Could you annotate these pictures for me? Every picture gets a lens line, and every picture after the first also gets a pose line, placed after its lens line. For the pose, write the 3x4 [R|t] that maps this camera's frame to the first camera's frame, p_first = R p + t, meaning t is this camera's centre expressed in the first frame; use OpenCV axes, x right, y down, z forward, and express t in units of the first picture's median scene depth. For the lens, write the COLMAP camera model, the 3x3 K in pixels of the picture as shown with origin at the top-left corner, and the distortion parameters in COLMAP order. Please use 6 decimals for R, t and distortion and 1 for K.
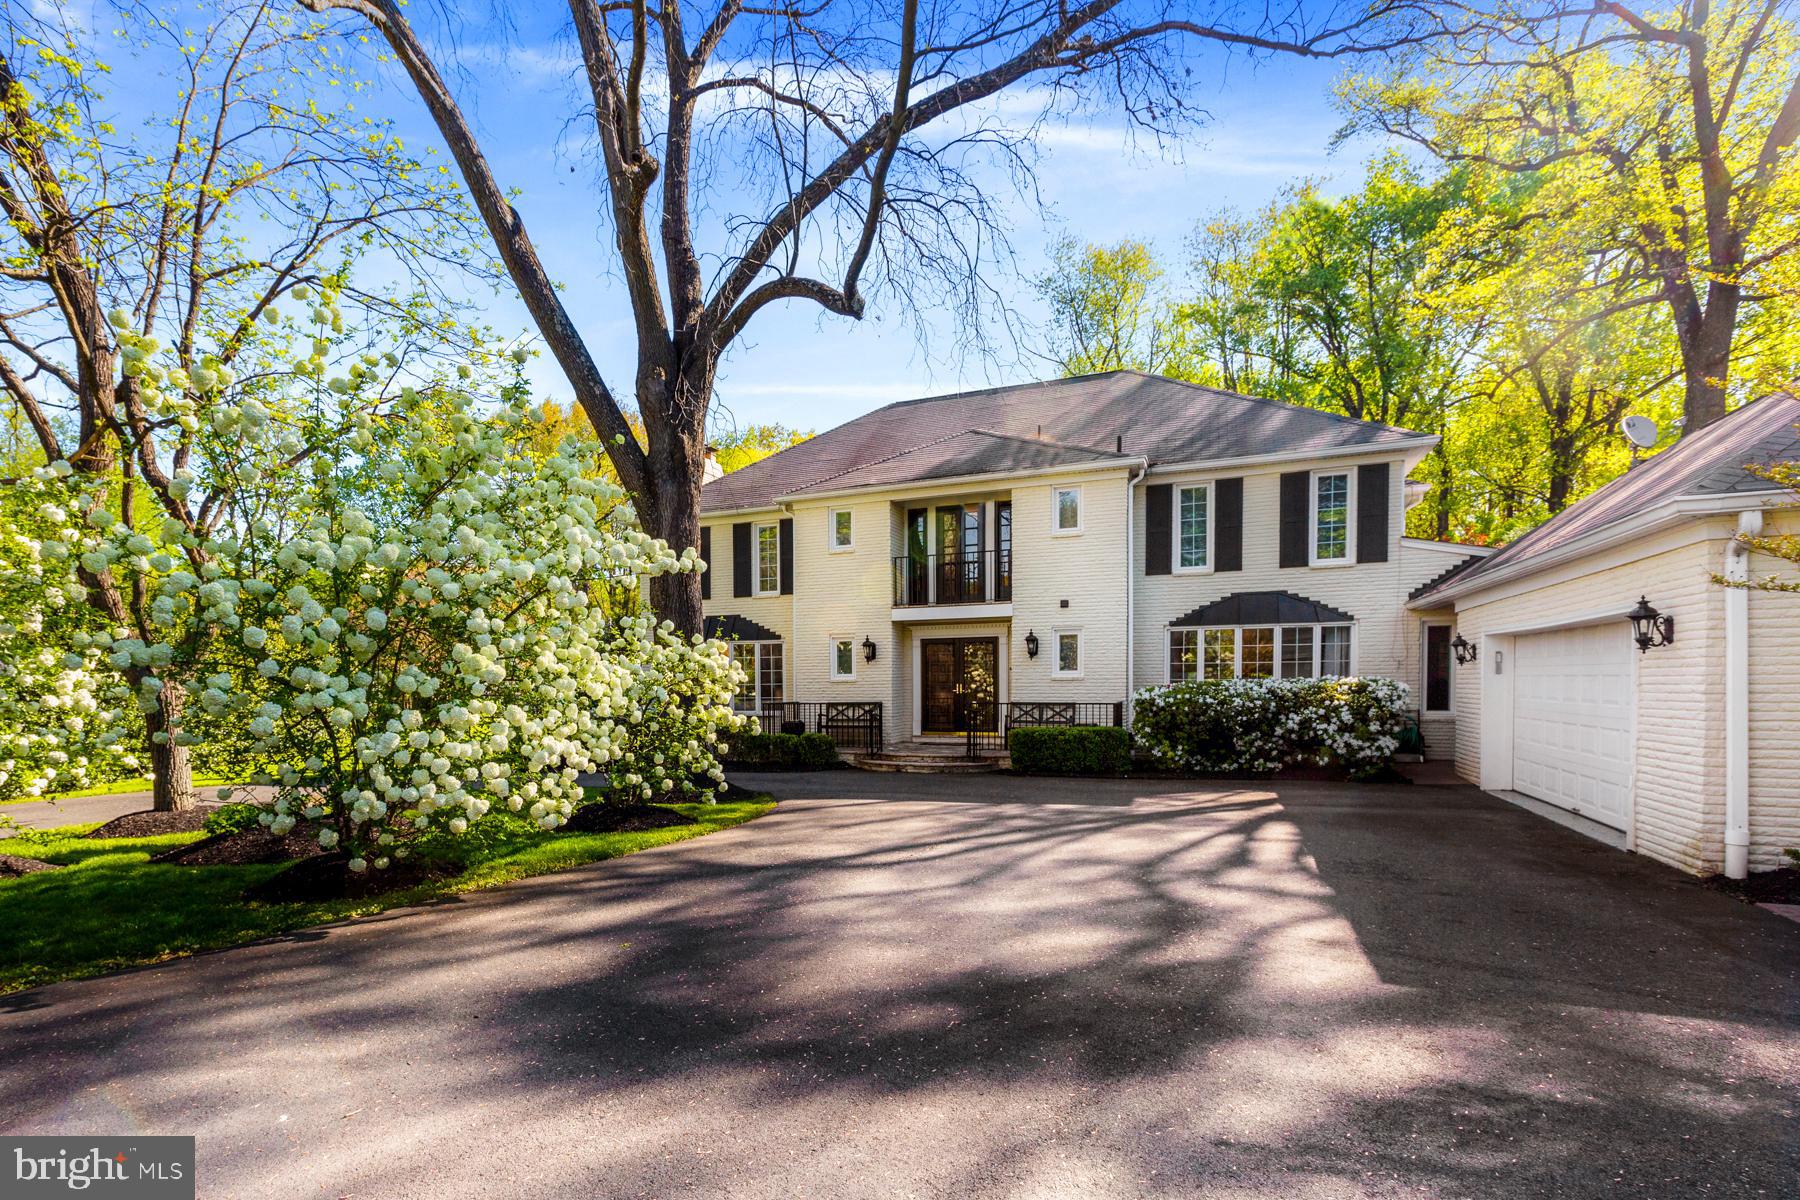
lens RADIAL K [[839.3, 0, 900.0], [0, 839.3, 600.0], [0, 0, 1]] dist [-0.001876, -0.000008]
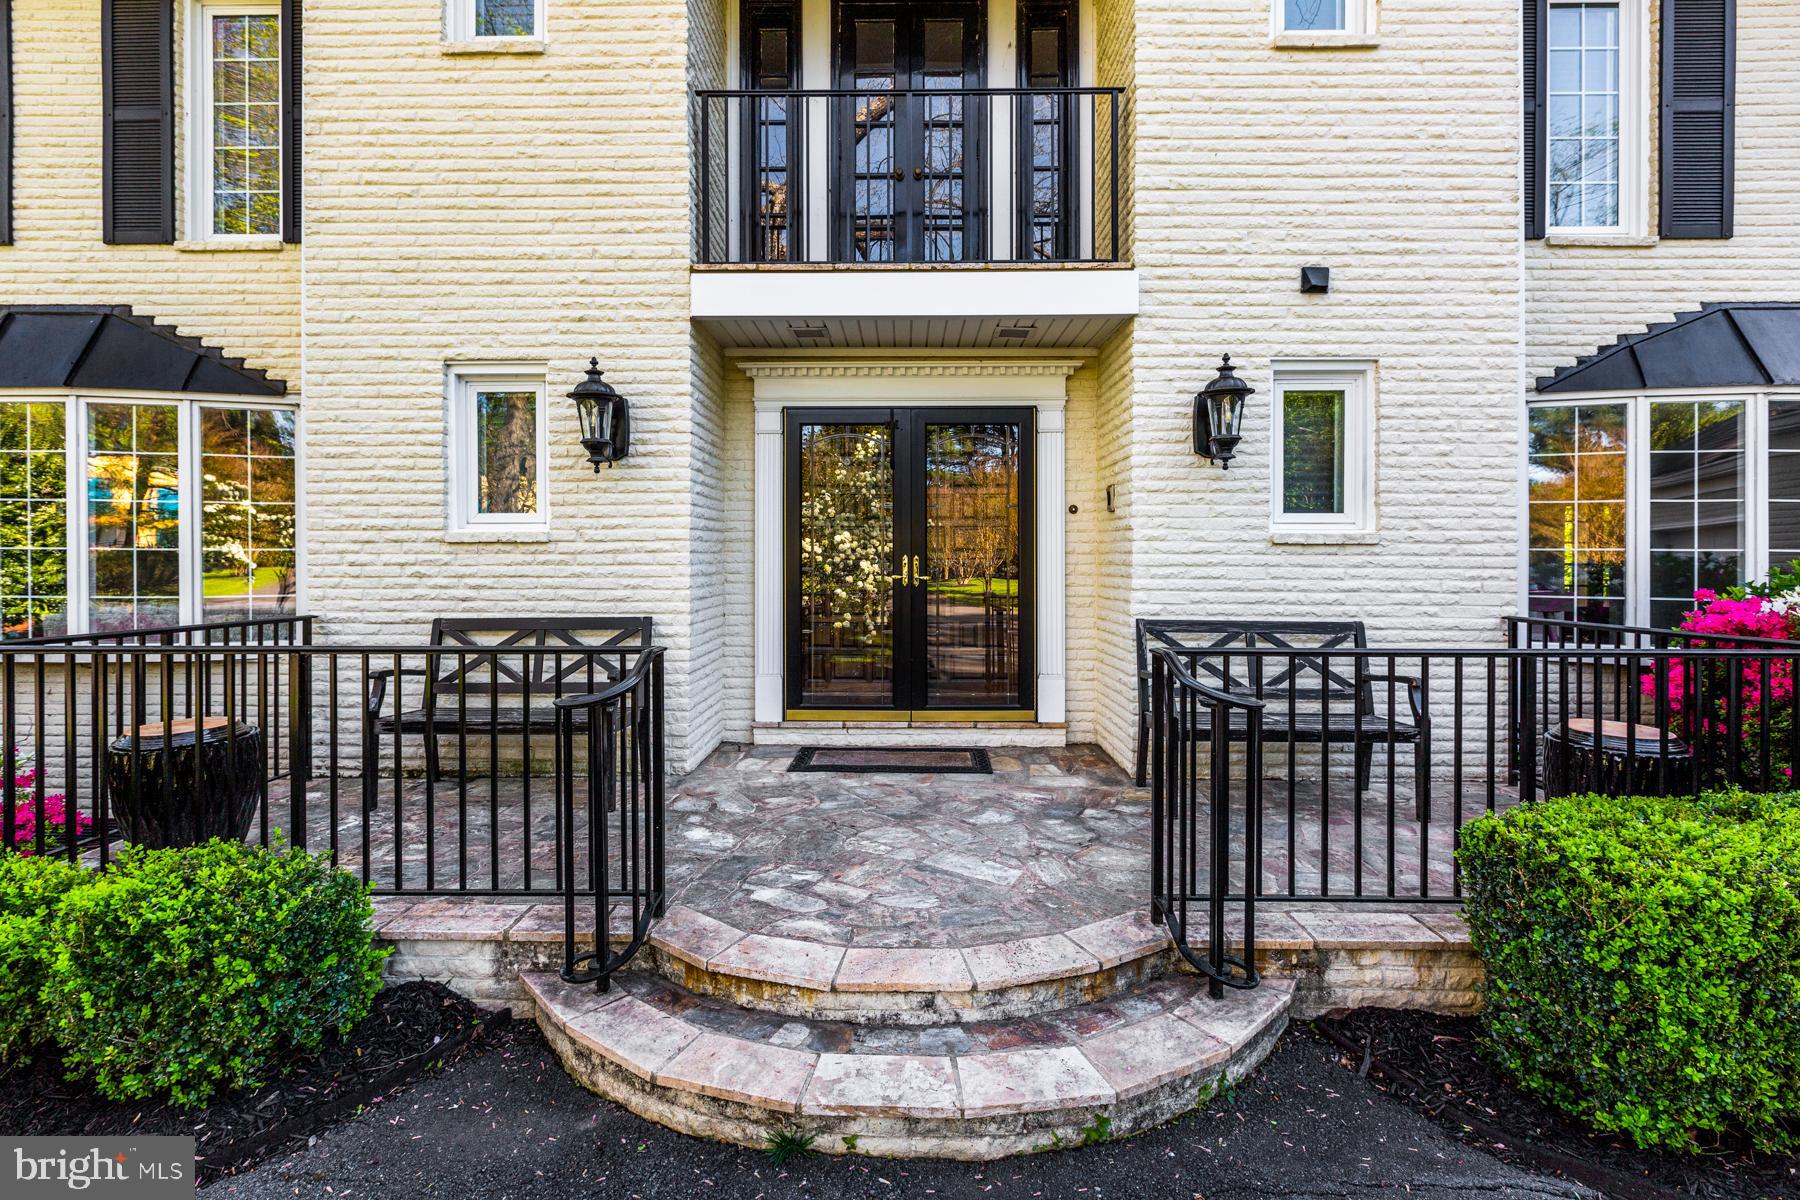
lens RADIAL K [[858.8, 0, 888.3], [0, 858.8, 547.7], [0, 0, 1]] dist [0.001359, 0.000478]
pose [[0.965775, 0.010766, 0.259158, -0.019629], [-0.035195, 0.995337, 0.089808, 0.071933], [-0.256982, -0.095855, 0.961651, 0.723363]]
